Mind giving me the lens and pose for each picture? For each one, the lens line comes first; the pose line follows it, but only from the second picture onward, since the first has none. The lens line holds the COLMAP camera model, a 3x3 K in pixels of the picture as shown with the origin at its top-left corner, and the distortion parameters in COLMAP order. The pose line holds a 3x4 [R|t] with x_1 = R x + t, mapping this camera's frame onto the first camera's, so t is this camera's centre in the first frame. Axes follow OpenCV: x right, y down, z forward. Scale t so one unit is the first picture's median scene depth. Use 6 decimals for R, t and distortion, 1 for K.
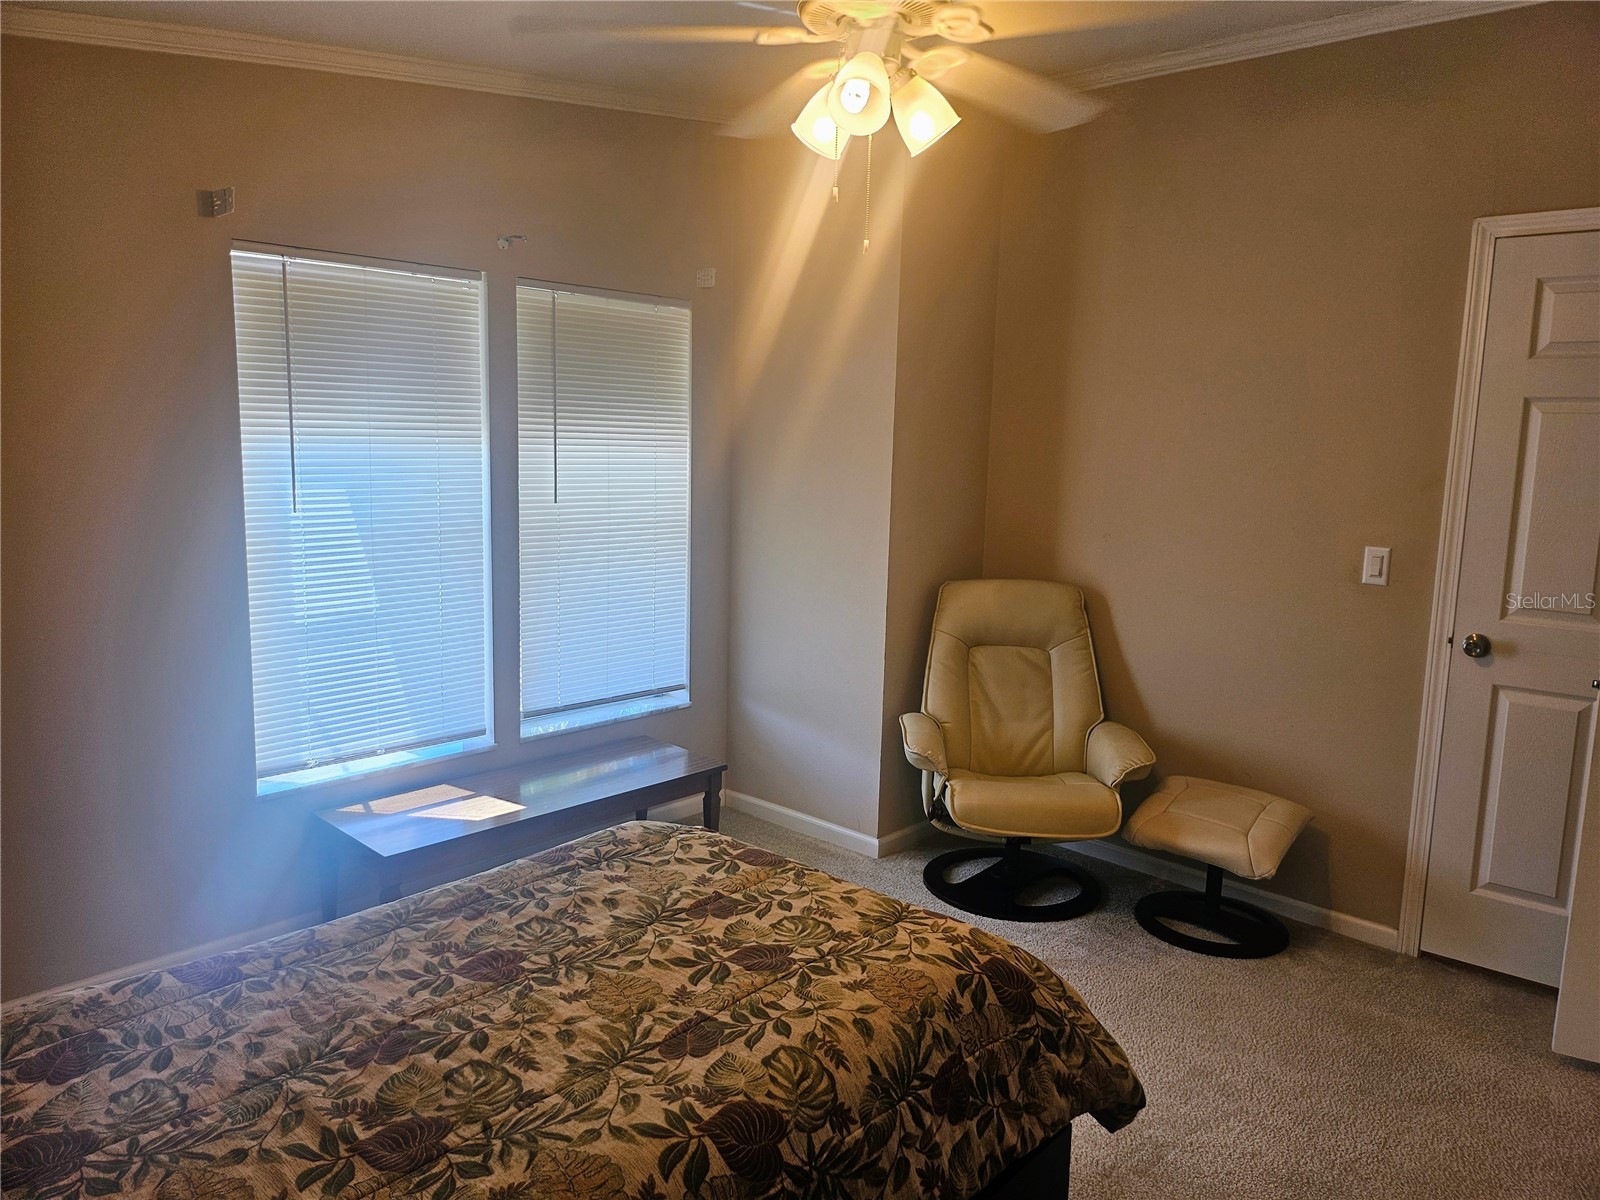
lens RADIAL K [[1141.1, 0, 801.9], [0, 1141.1, 592.1], [0, 0, 1]] dist [0.008515, -0.016950]
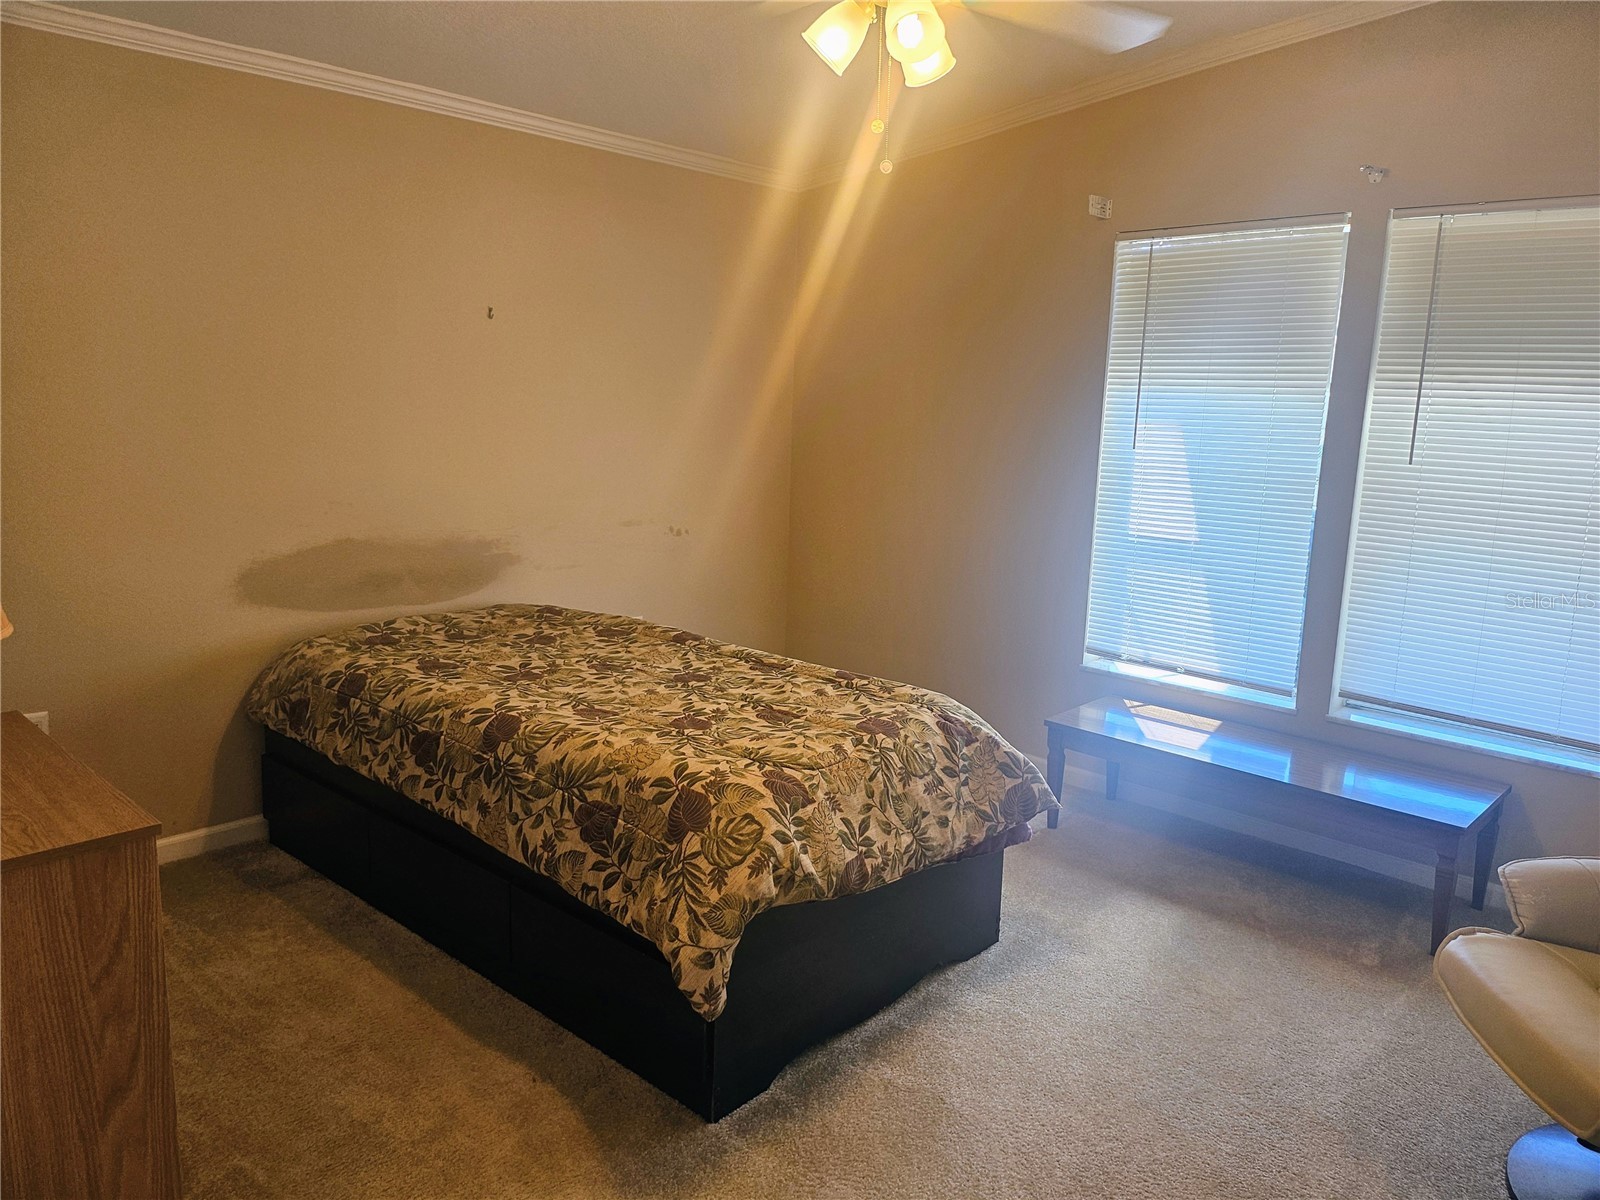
lens RADIAL K [[1141.1, 0, 802.5], [0, 1141.1, 605.4], [0, 0, 1]] dist [0.008515, -0.016950]
pose [[-0.018213, 0.156390, -0.987528, 1.193674], [-0.170519, 0.972735, 0.157192, -0.056900], [0.985186, 0.171255, 0.008951, 0.995776]]
